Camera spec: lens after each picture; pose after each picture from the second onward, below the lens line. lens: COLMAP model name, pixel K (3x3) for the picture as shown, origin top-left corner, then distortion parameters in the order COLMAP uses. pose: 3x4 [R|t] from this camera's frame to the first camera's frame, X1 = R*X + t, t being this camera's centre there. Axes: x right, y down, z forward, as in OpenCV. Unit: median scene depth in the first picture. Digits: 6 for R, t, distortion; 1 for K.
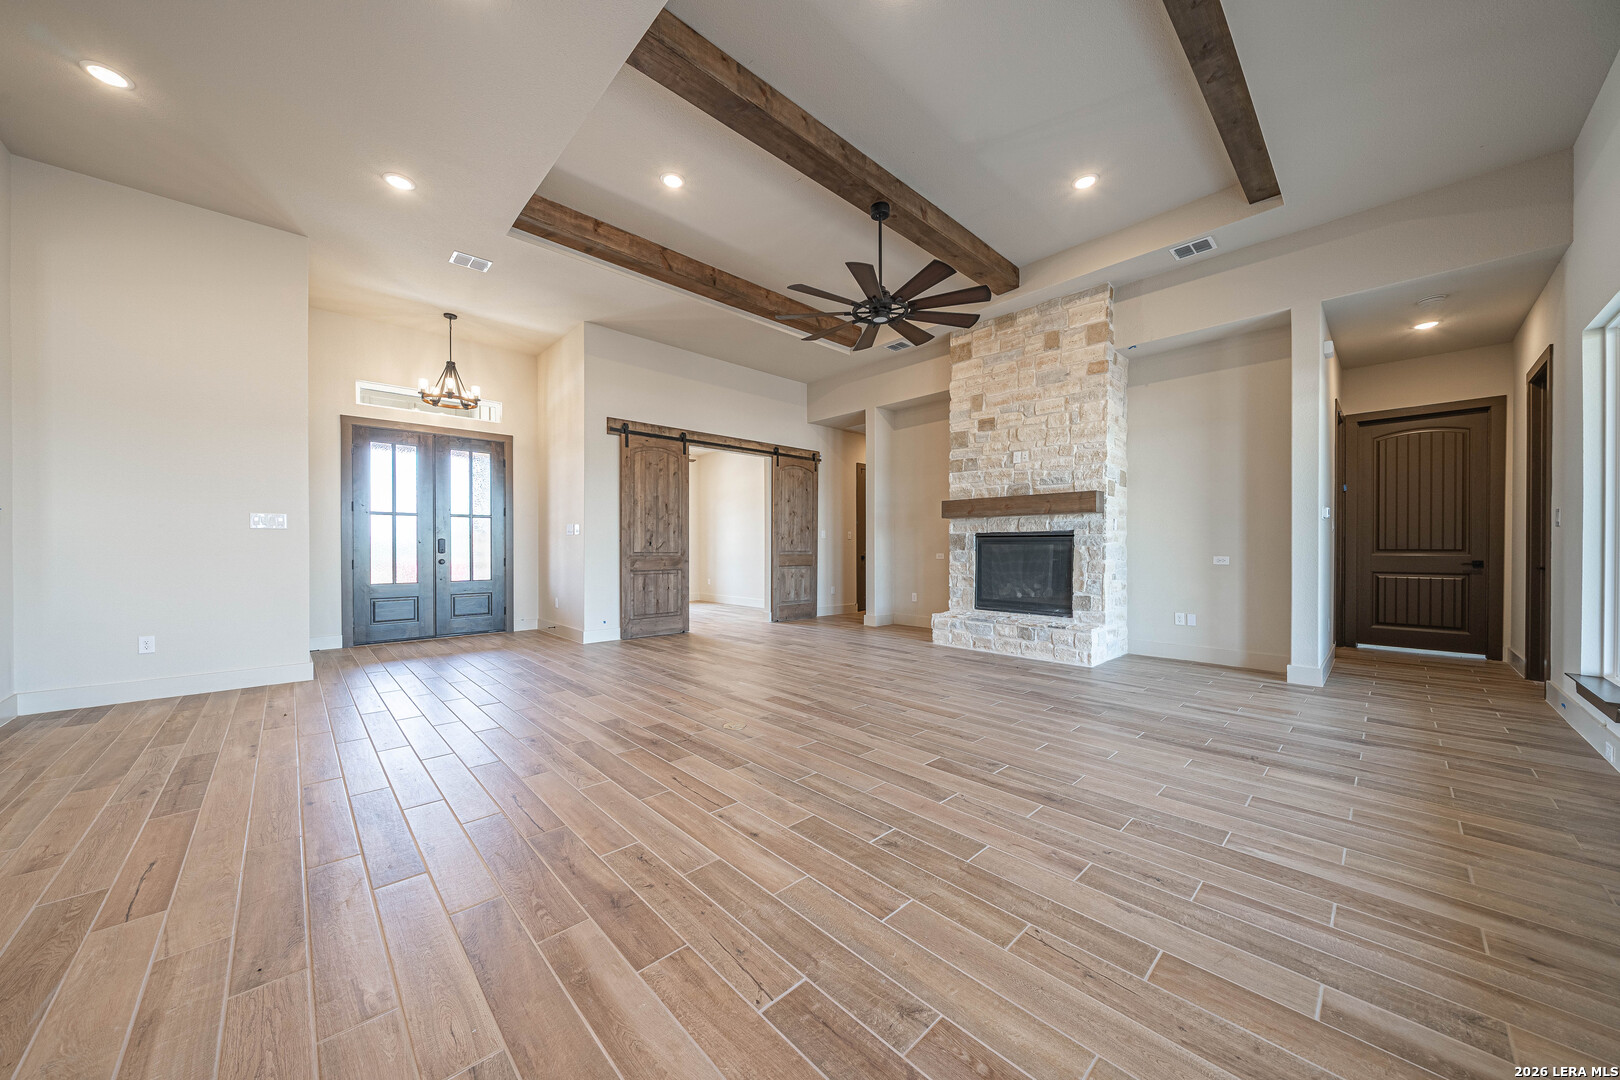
lens RADIAL K [[554.9, 0, 811.3], [0, 554.9, 549.8], [0, 0, 1]] dist [-0.001324, -0.000106]
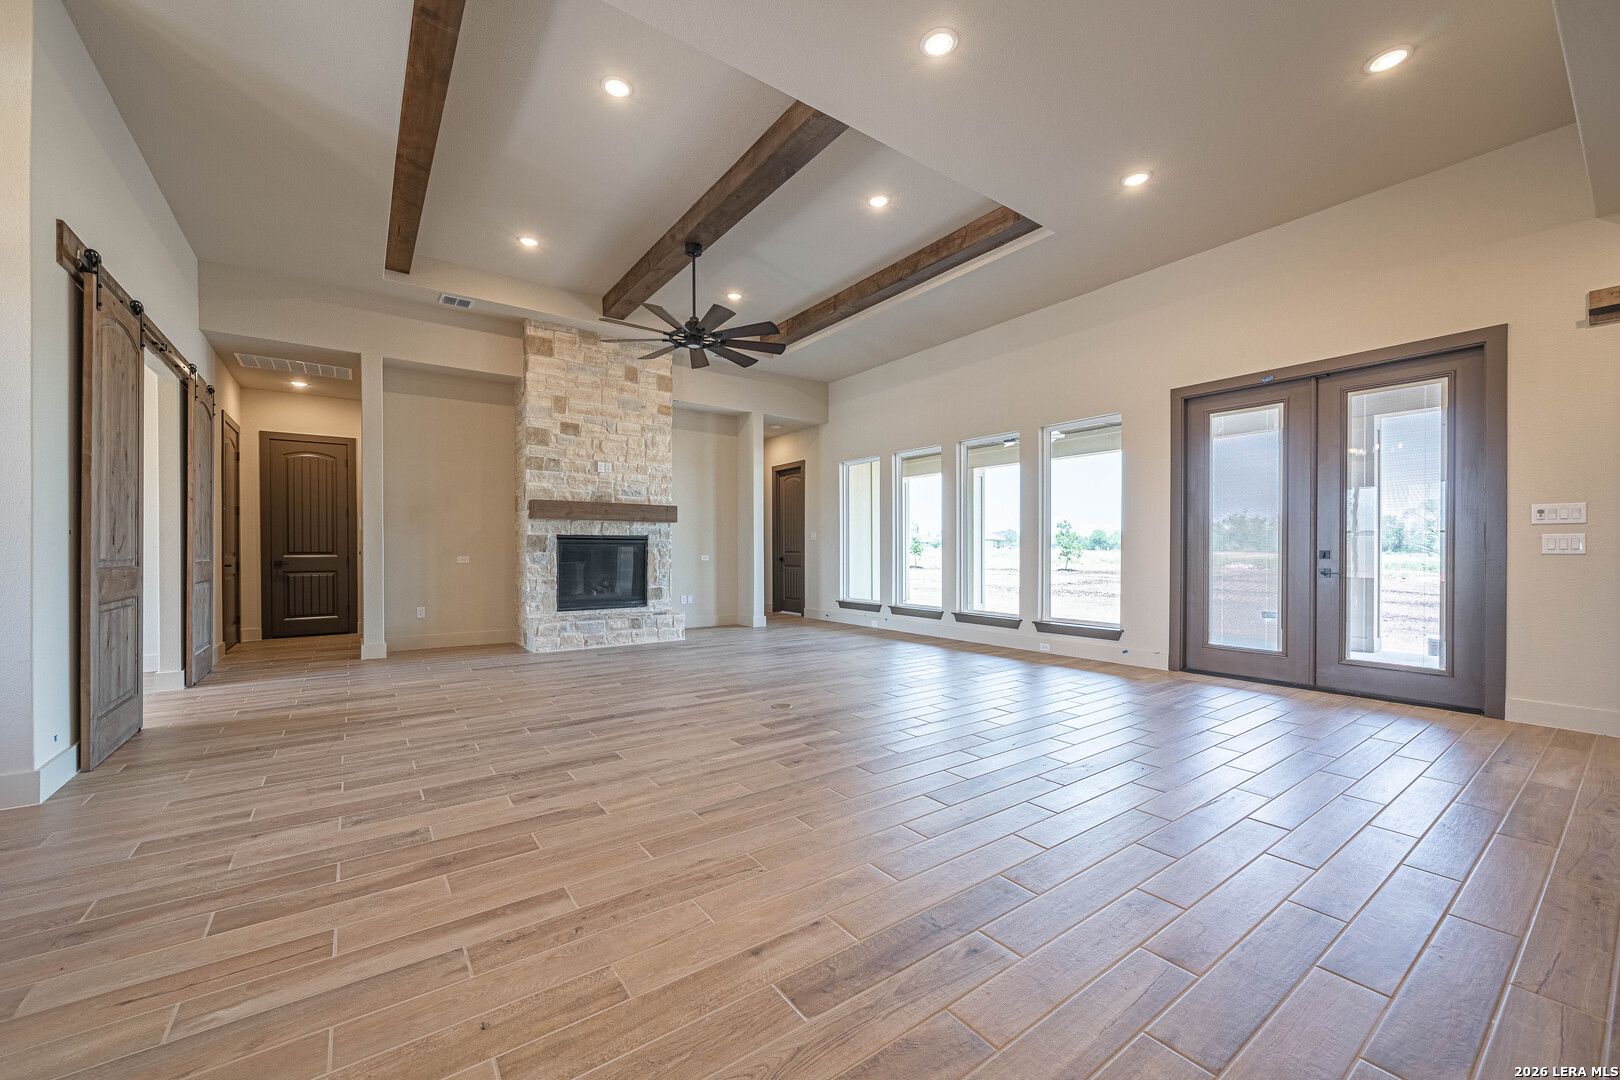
lens RADIAL K [[618.0, 0, 800.5], [0, 618.0, 551.4], [0, 0, 1]] dist [-0.008973, -0.000085]
pose [[0.135699, -0.003194, 0.990745, -0.768260], [0.004107, 0.999988, 0.002661, -0.001734], [-0.990742, 0.003708, 0.135710, 0.436645]]
